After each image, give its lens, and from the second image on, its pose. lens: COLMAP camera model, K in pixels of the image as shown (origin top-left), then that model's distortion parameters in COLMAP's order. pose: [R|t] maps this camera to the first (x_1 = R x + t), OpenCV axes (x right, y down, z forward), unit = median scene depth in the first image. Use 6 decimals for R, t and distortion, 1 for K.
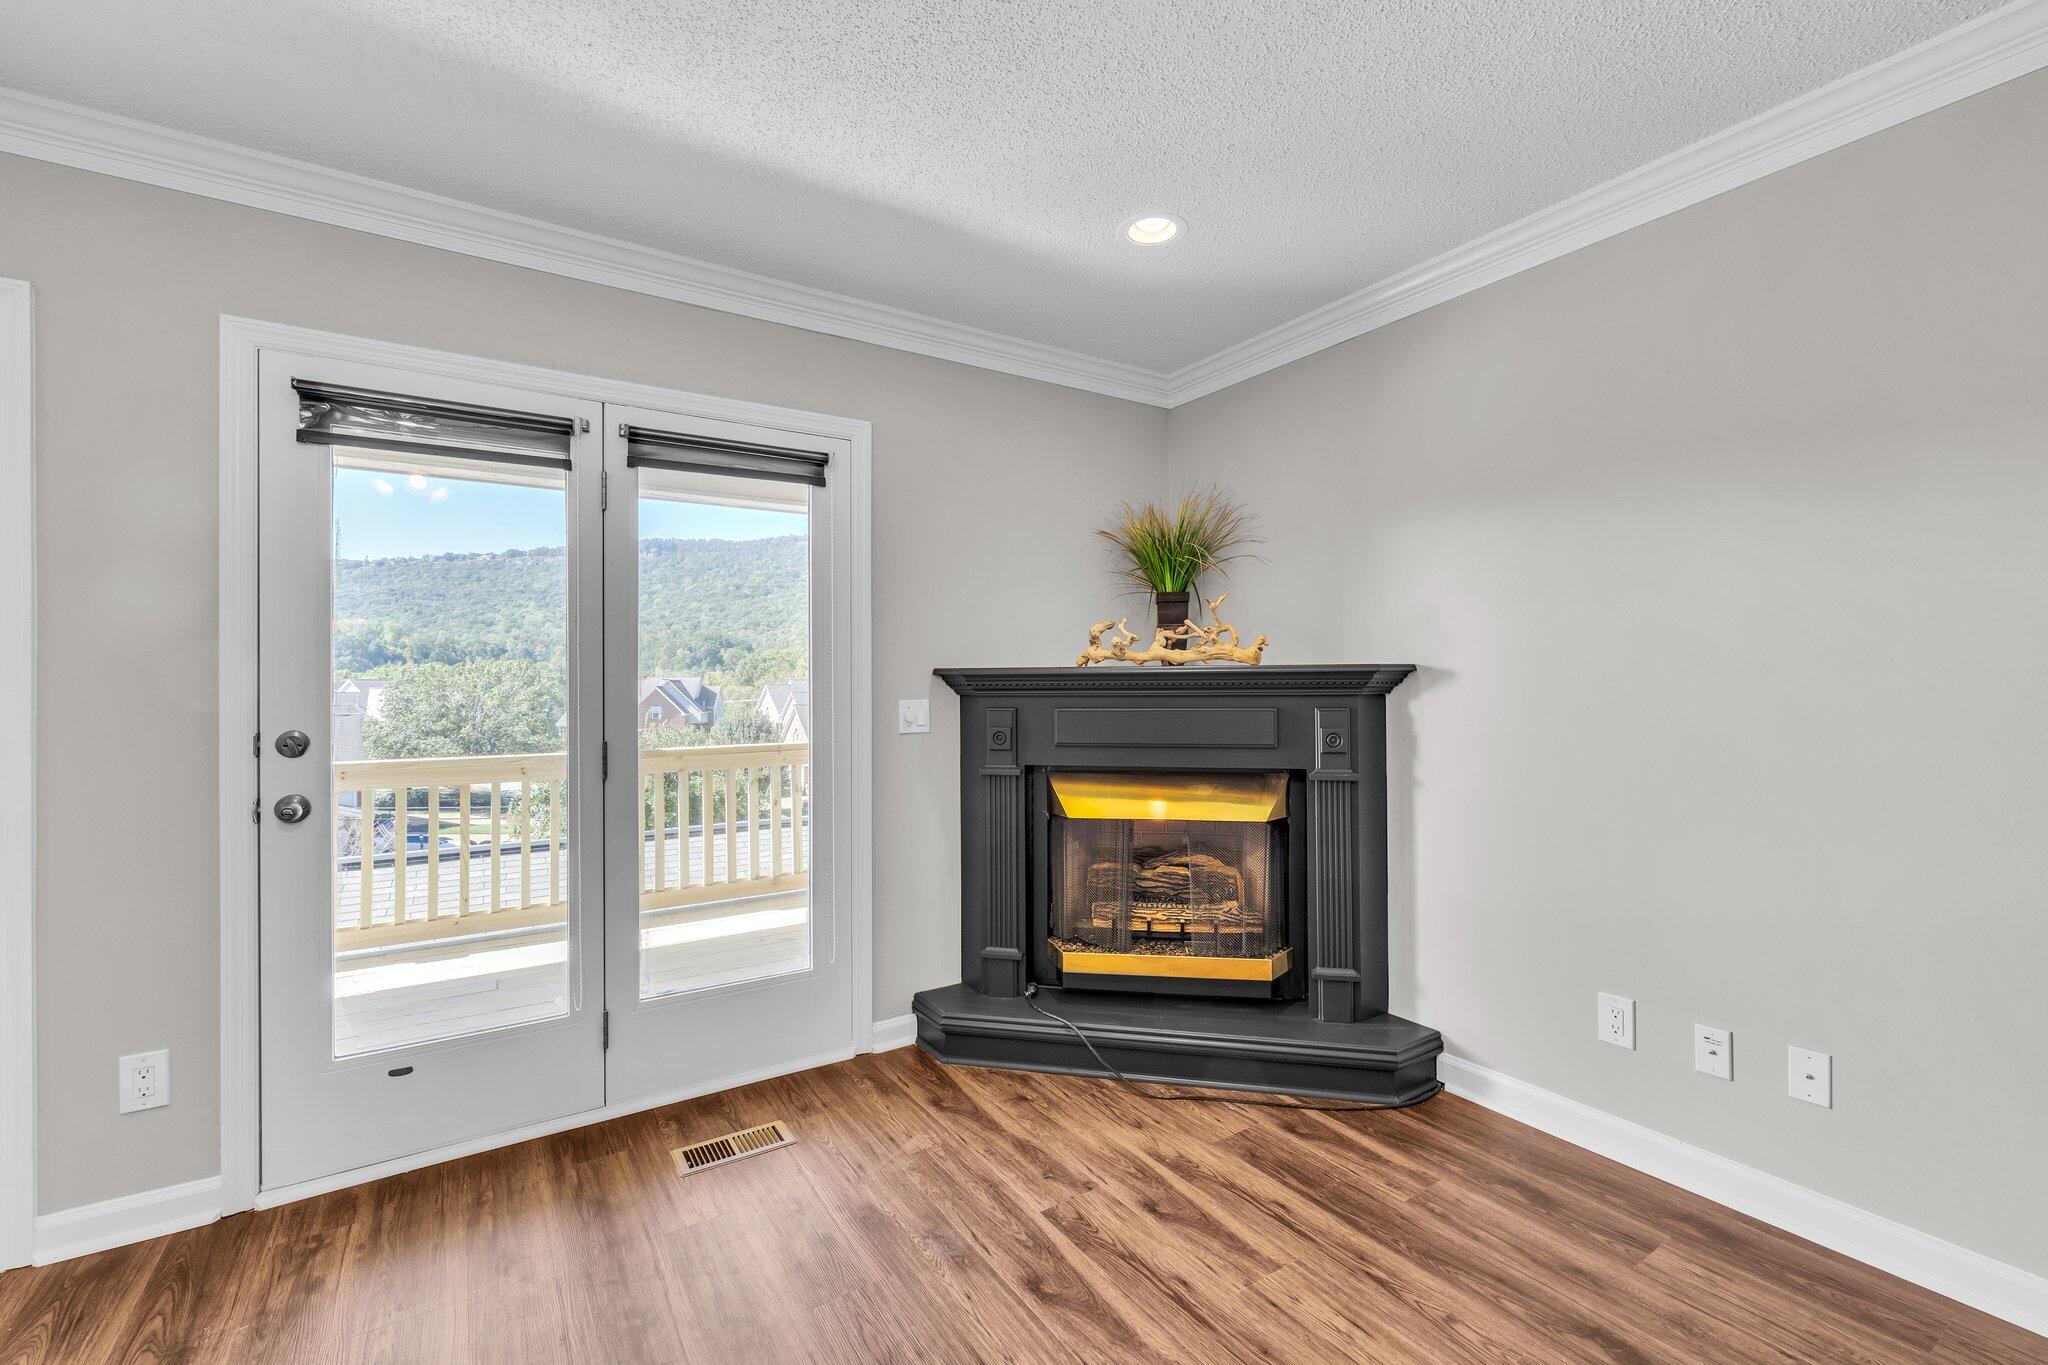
lens RADIAL K [[862.6, 0, 1028.1], [0, 862.6, 681.5], [0, 0, 1]] dist [-0.001204, 0.000127]
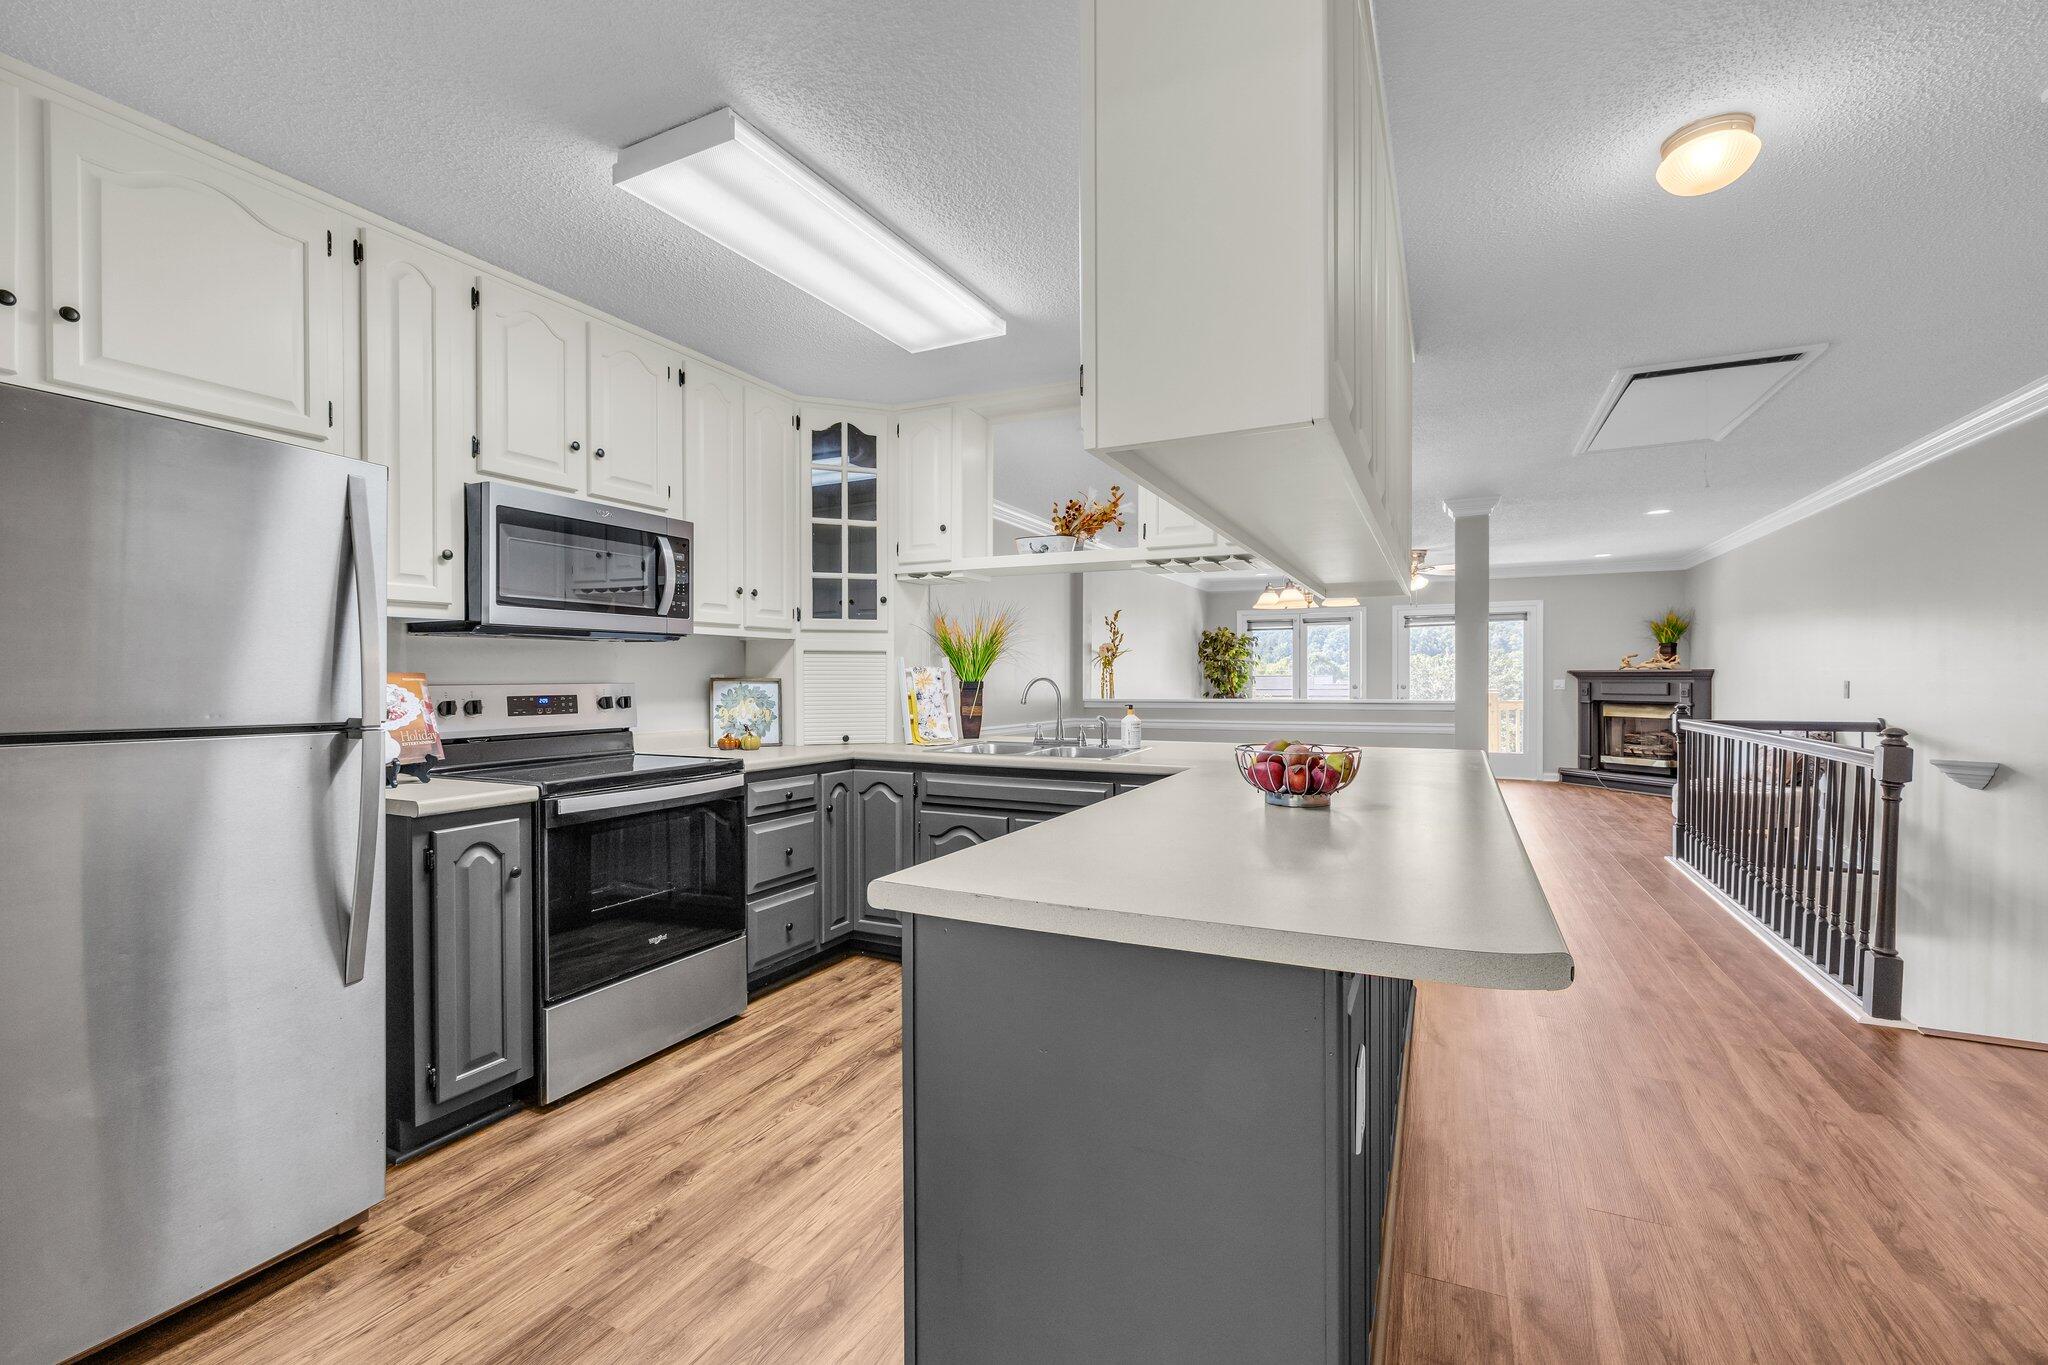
lens RADIAL K [[862.6, 0, 1028.1], [0, 862.6, 681.5], [0, 0, 1]] dist [-0.001204, 0.000127]
pose [[0.515844, 0.007864, -0.856647, 1.760330], [0.003113, 0.999934, 0.011054, -0.016231], [0.856677, -0.008369, 0.515785, -2.620665]]
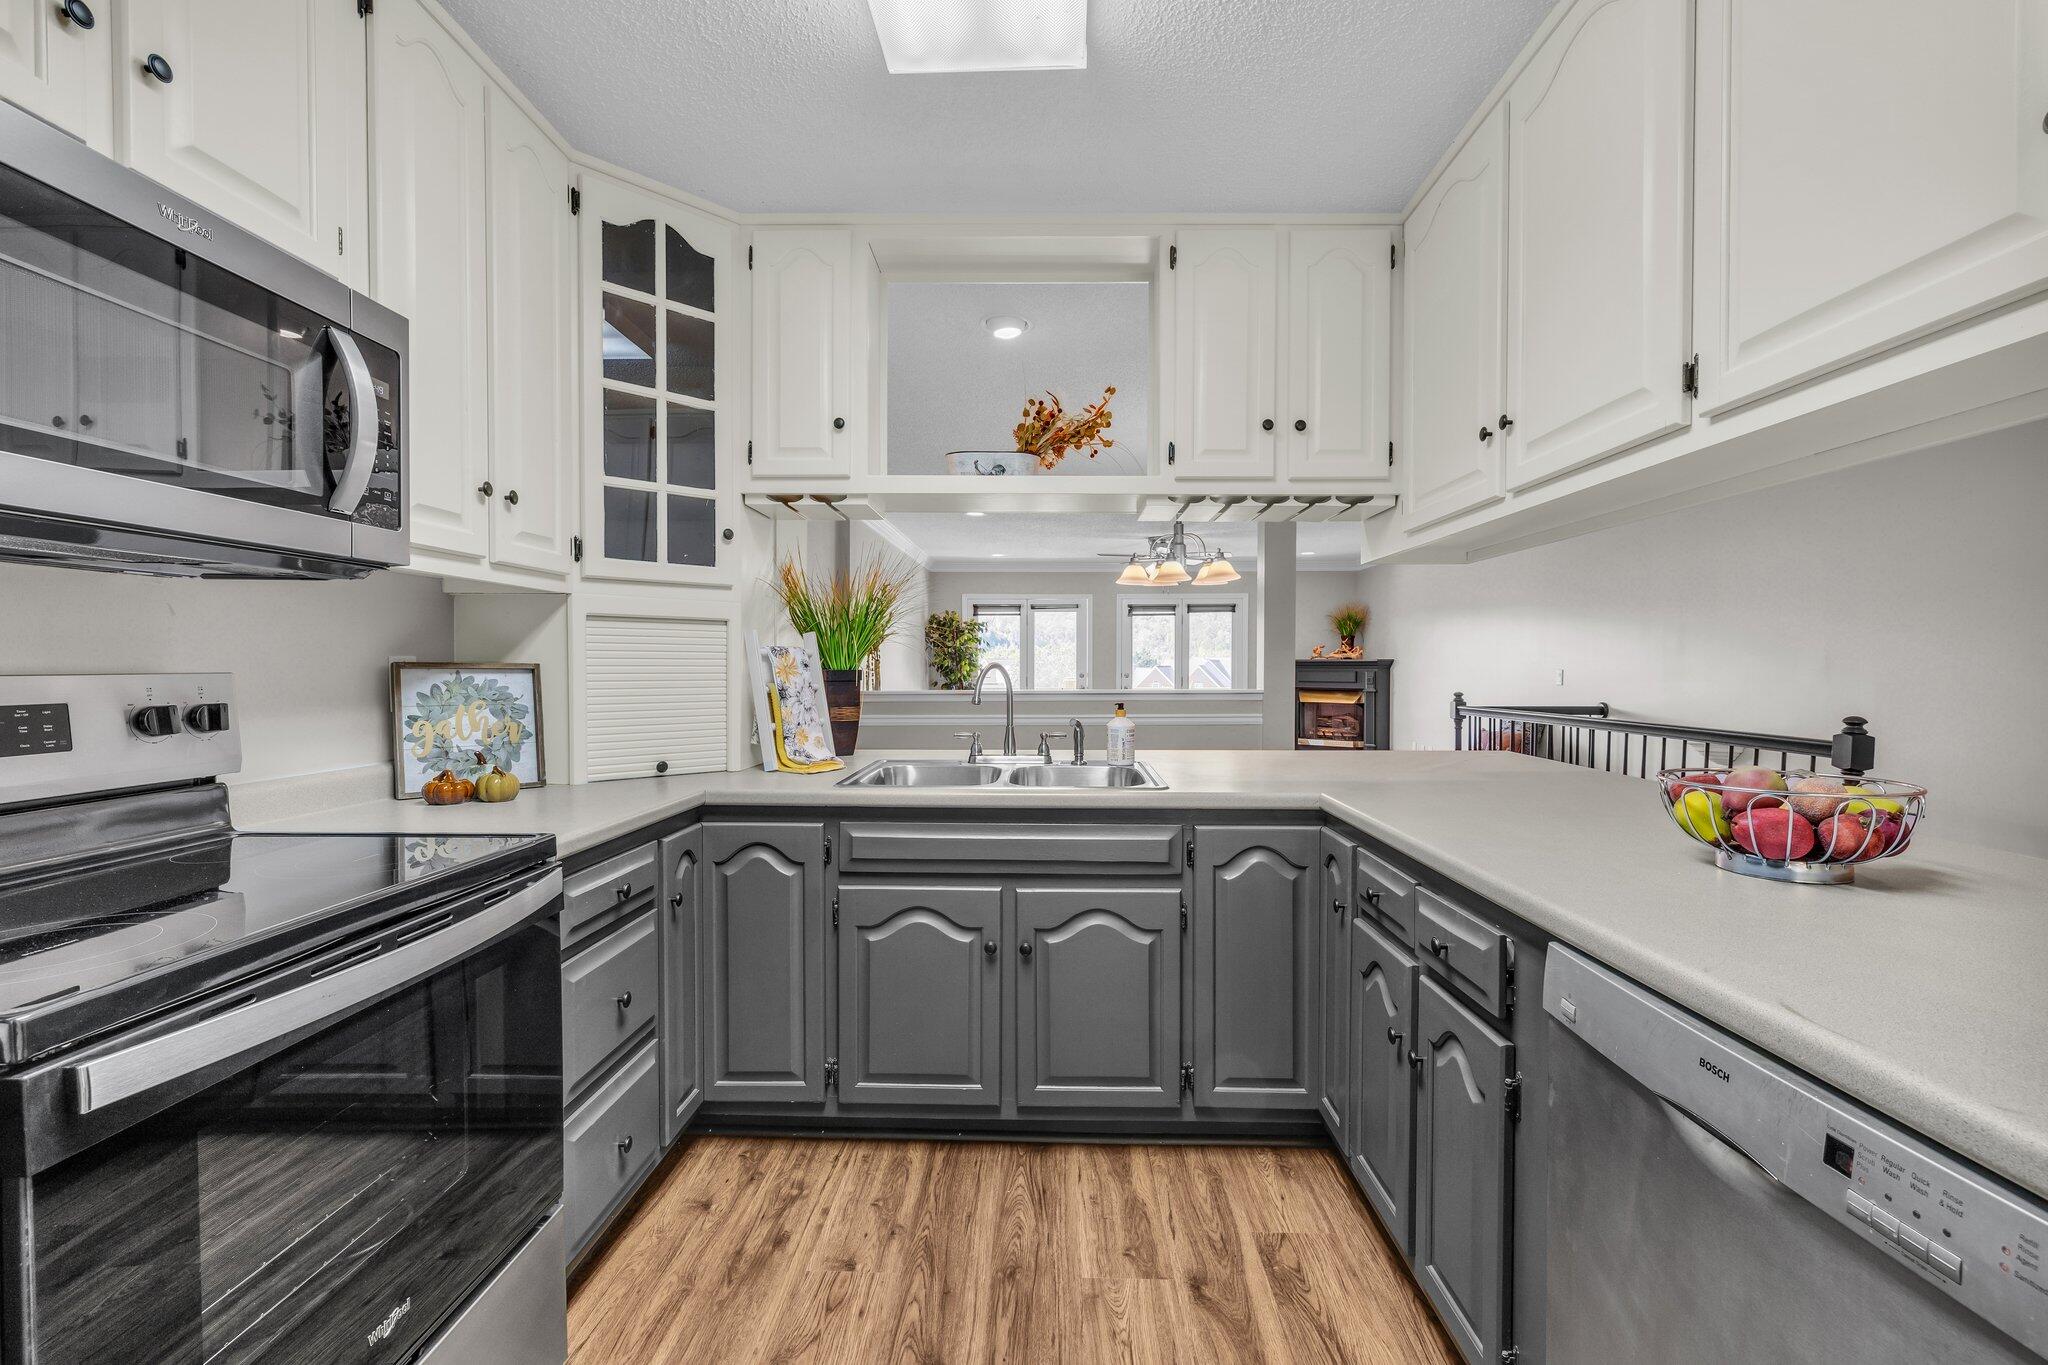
lens RADIAL K [[862.7, 0, 1024.0], [0, 862.7, 682.5], [0, 0, 1]] dist [0.002221, 0.000229]
pose [[0.820608, 0.016182, -0.571262, 1.165547], [-0.001952, 0.999673, 0.025514, -0.011253], [0.571488, -0.019822, 0.820371, -2.628020]]
